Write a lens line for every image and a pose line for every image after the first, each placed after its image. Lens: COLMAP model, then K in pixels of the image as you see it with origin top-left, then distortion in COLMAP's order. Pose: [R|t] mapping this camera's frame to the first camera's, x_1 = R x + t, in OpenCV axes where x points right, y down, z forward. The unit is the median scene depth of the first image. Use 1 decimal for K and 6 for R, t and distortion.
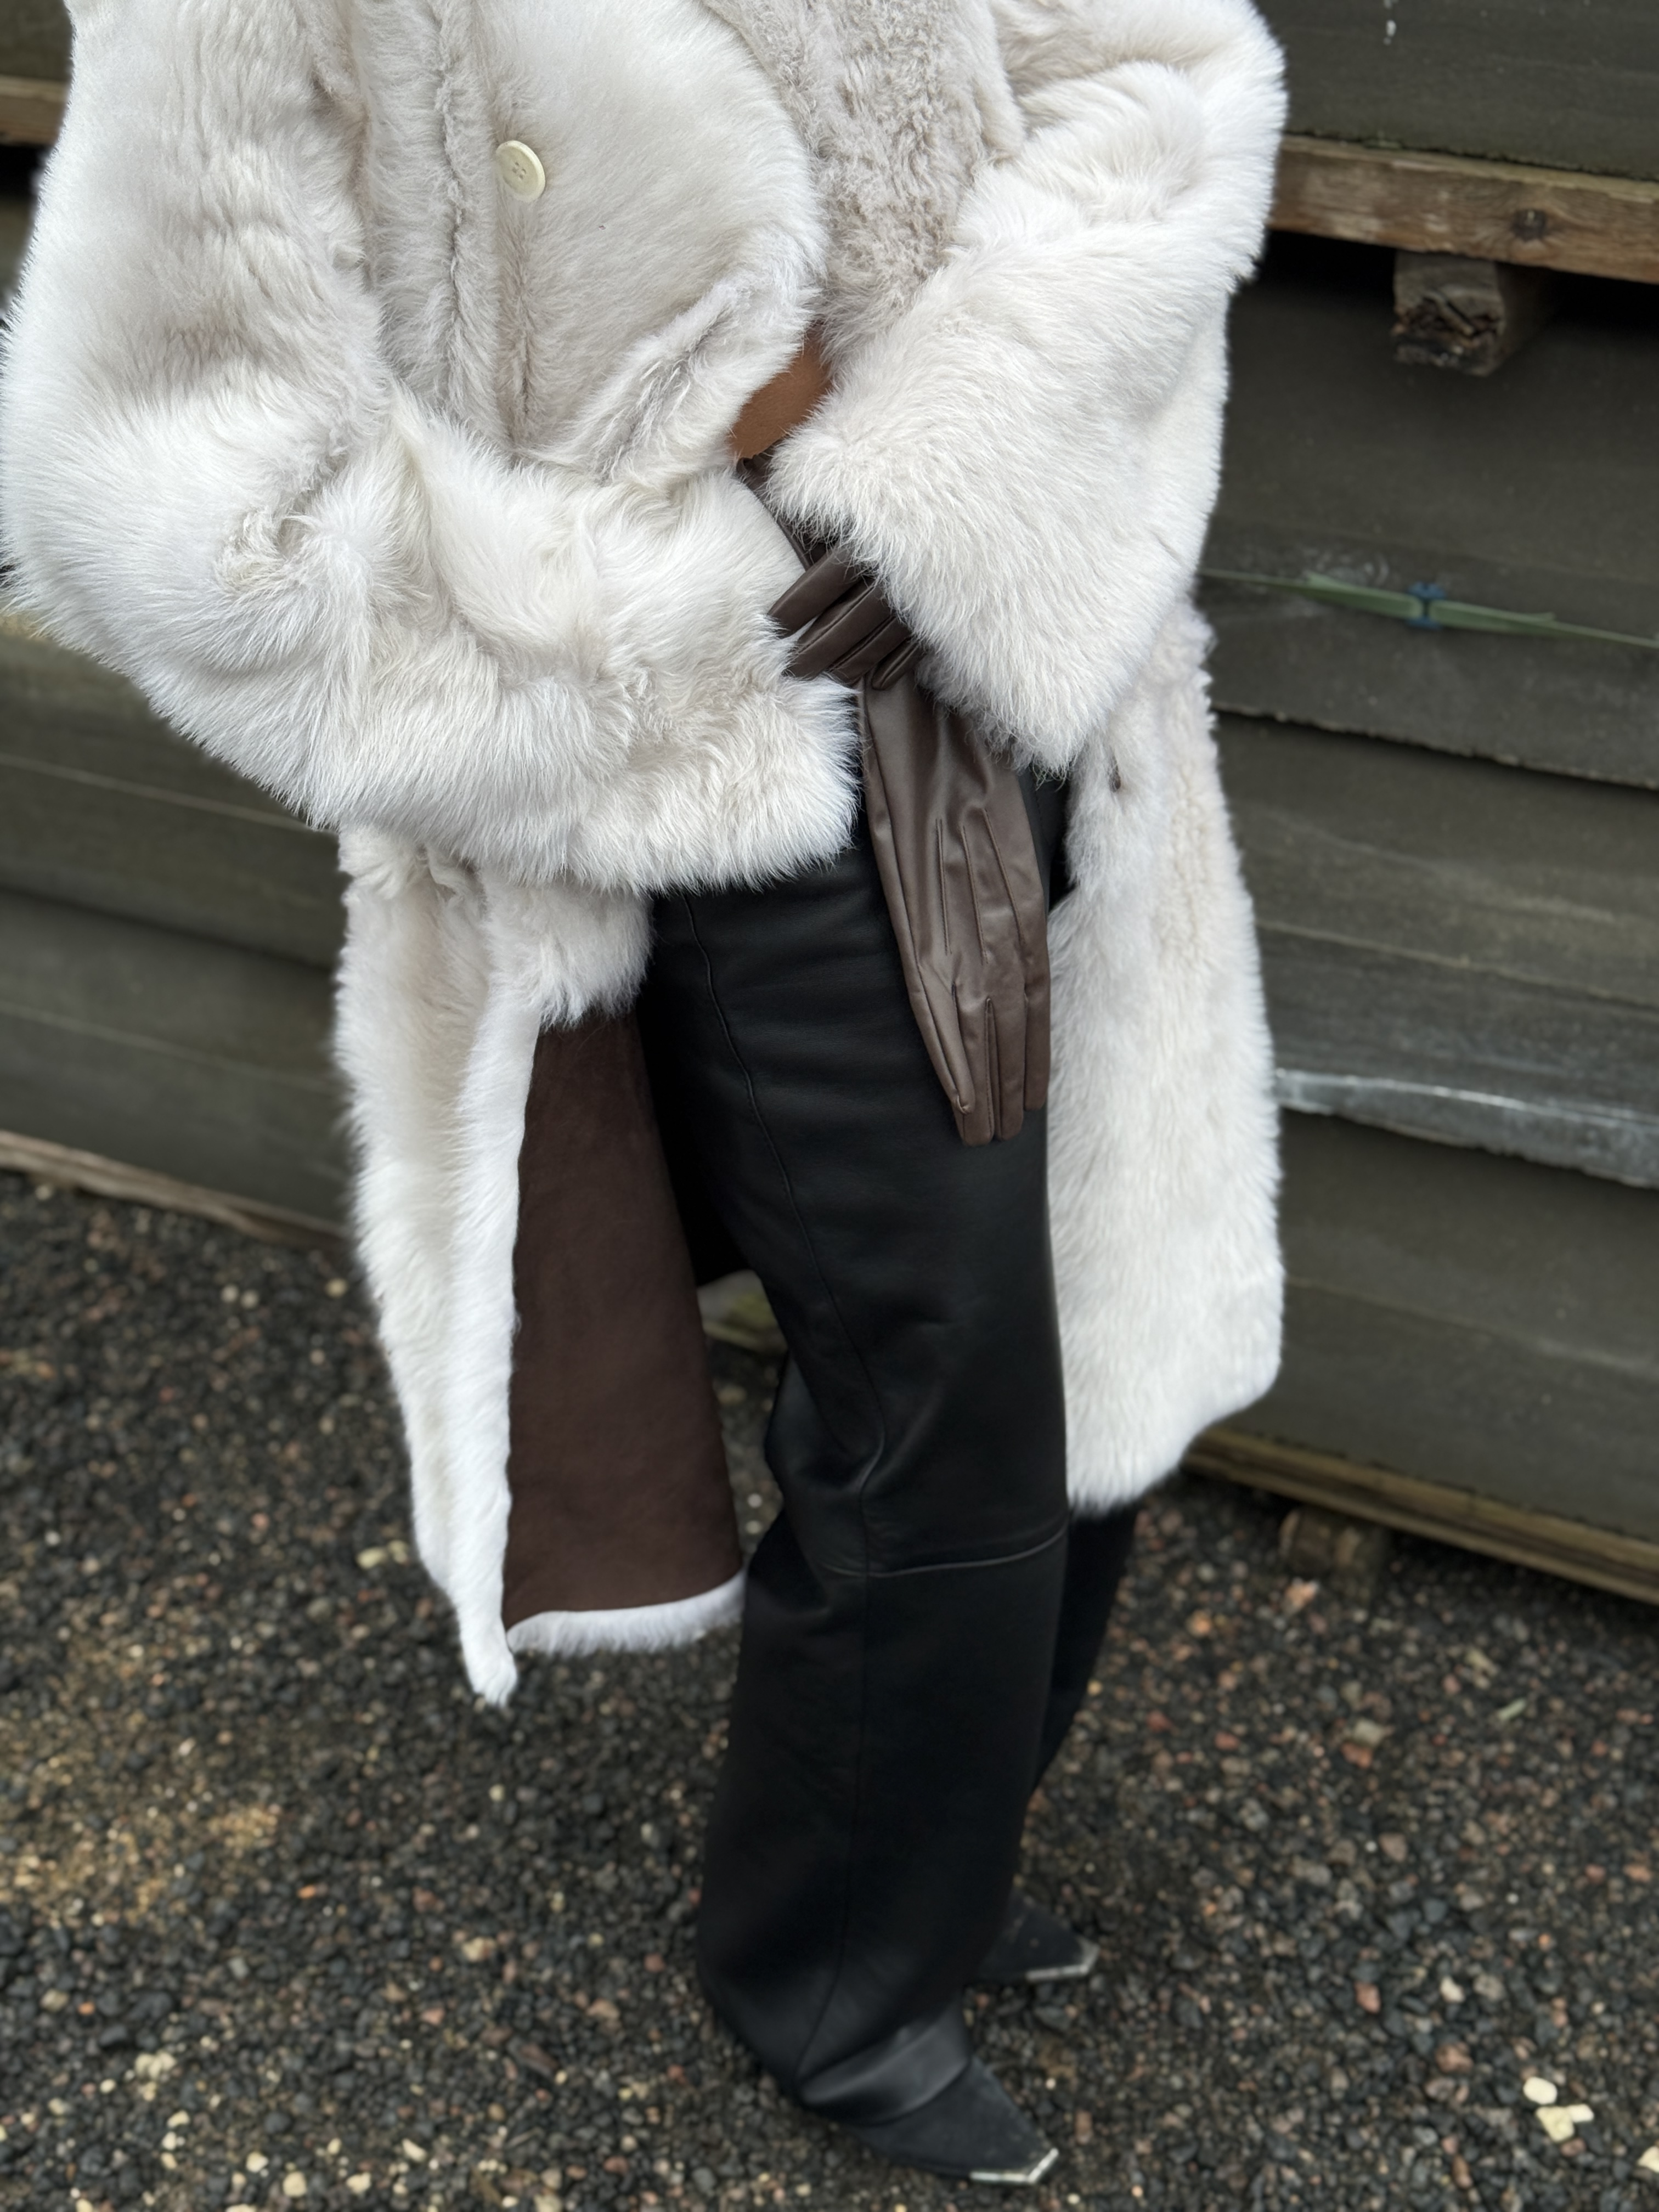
lens RADIAL K [[3085.8, 0, 844.8], [0, 3085.8, 1083.1], [0, 0, 1]] dist [0.120115, 0.000000]
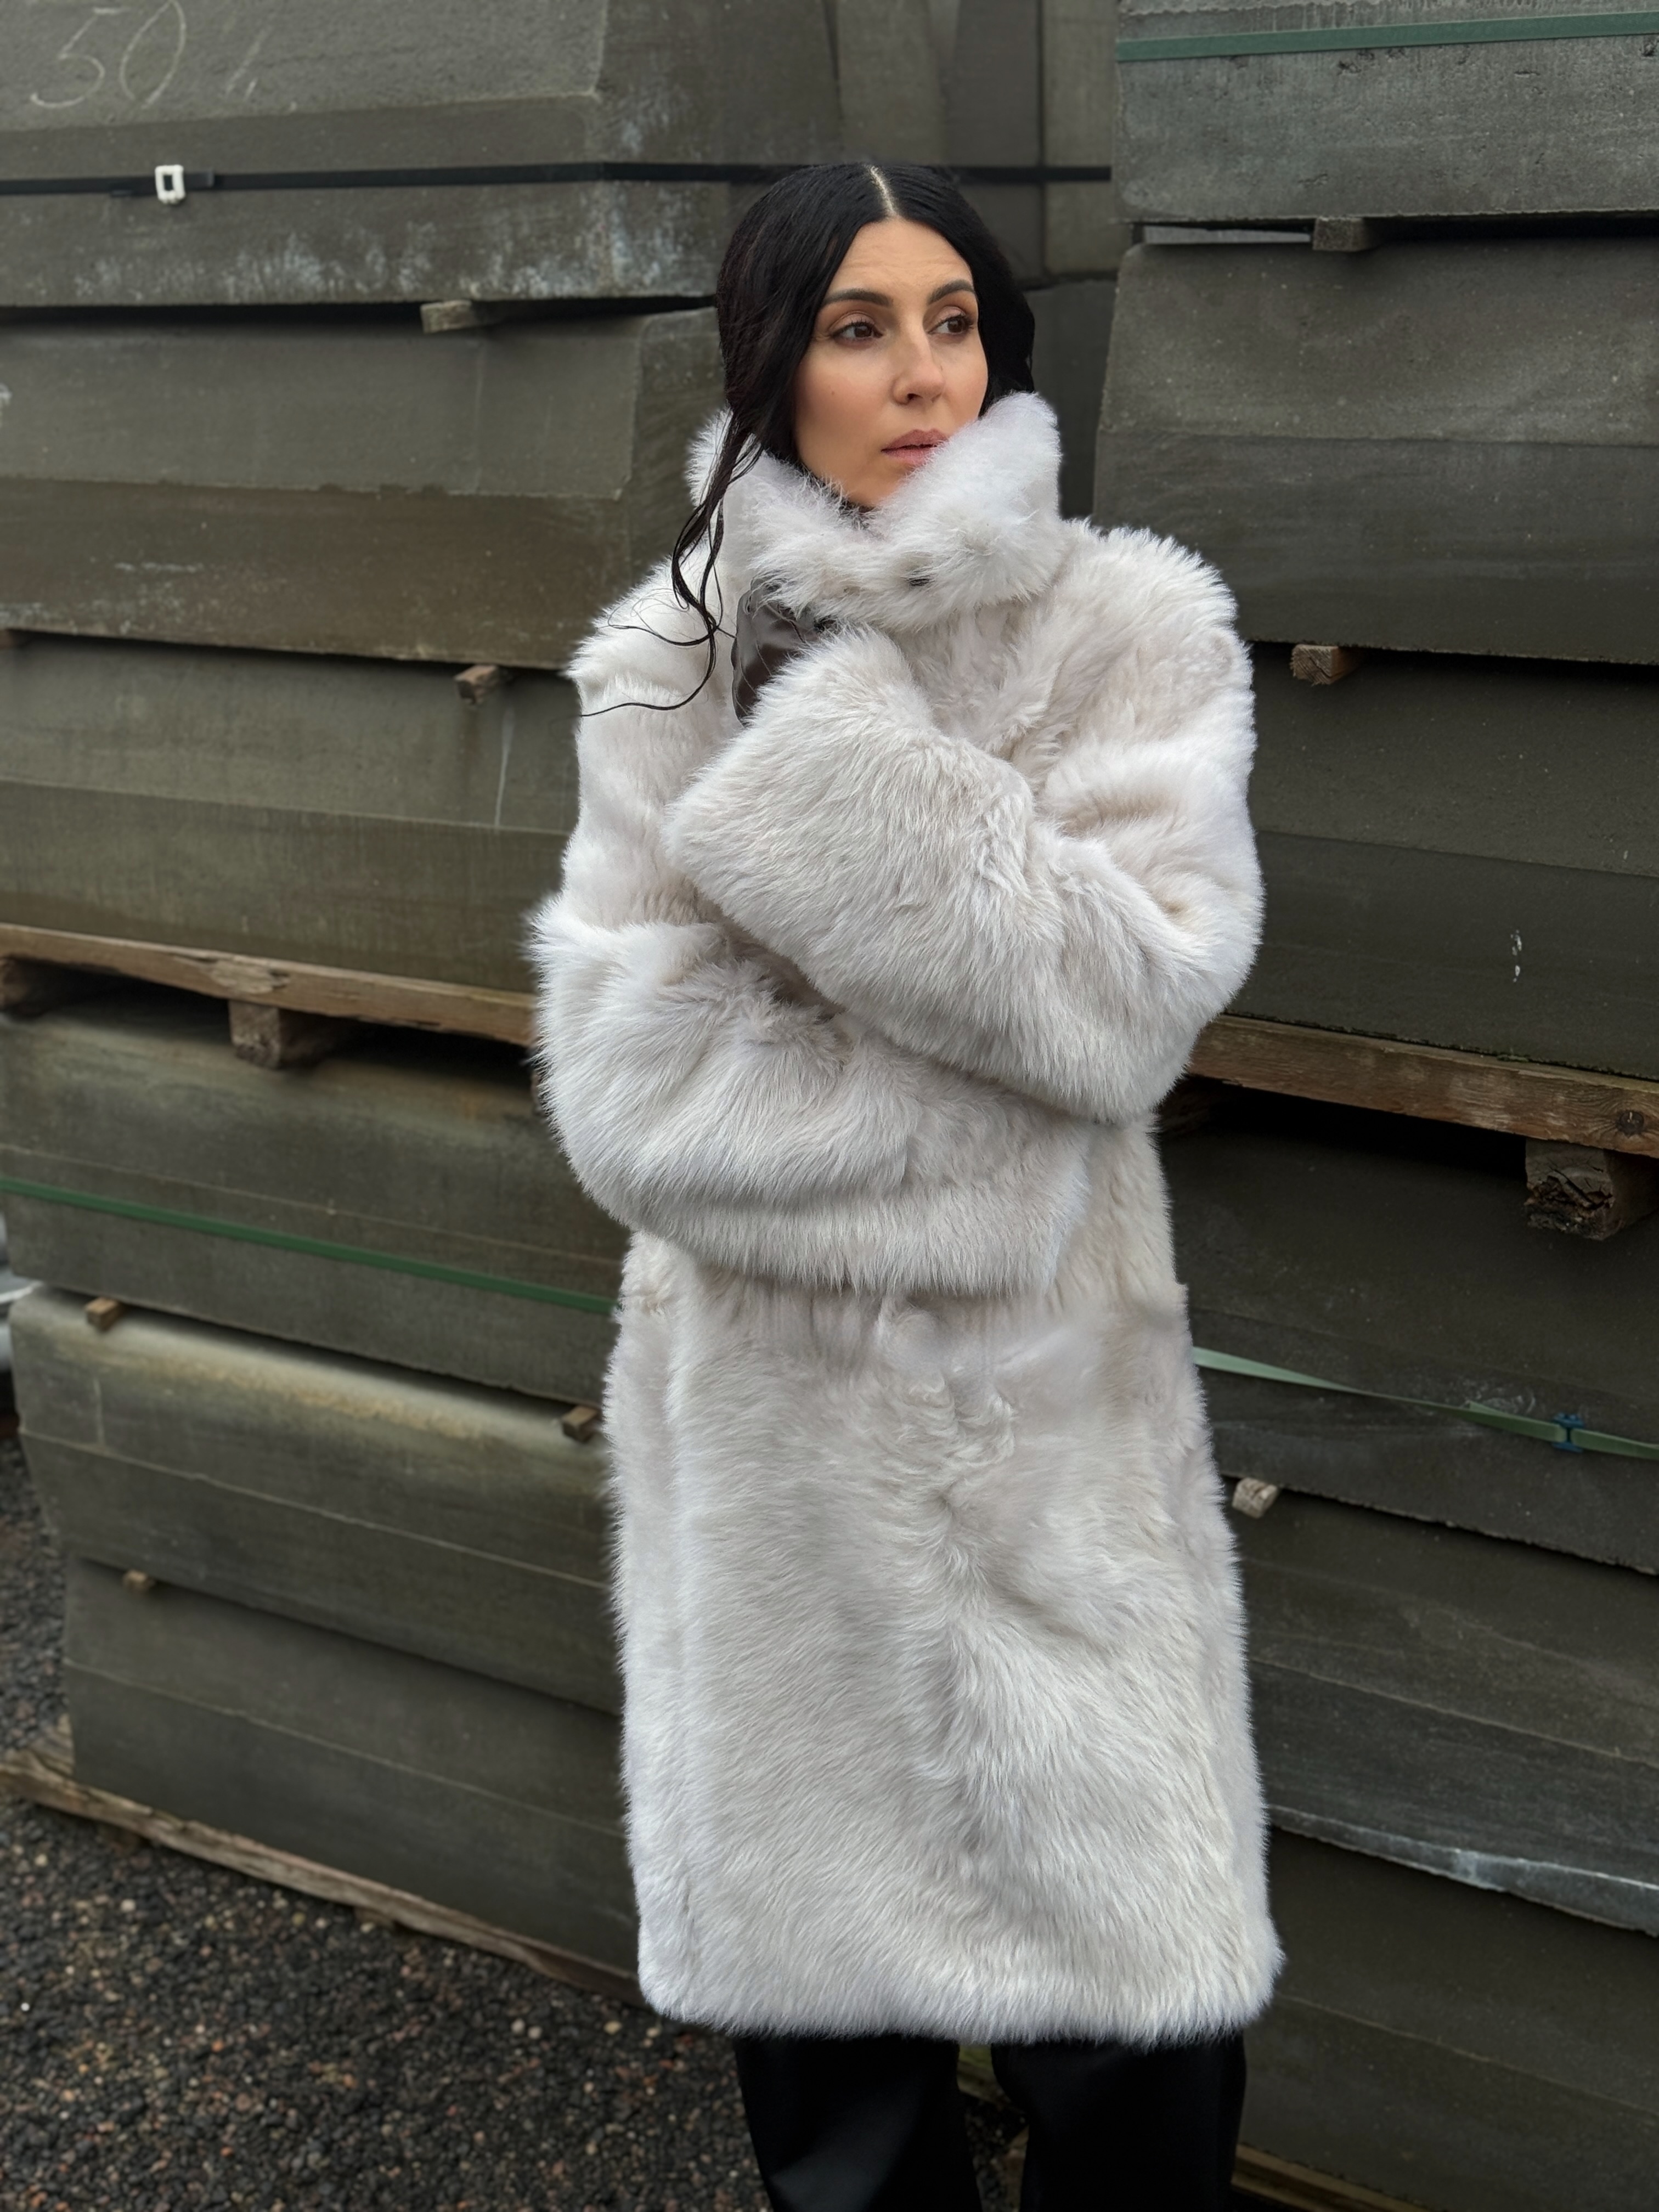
lens RADIAL K [[3085.8, 0, 822.1], [0, 3085.8, 1129.2], [0, 0, 1]] dist [0.120115, 0.000000]
pose [[0.991062, 0.034977, -0.128737, 0.052492], [-0.068963, 0.960397, -0.269968, 0.069174], [0.114196, 0.276433, 0.954224, -0.174618]]
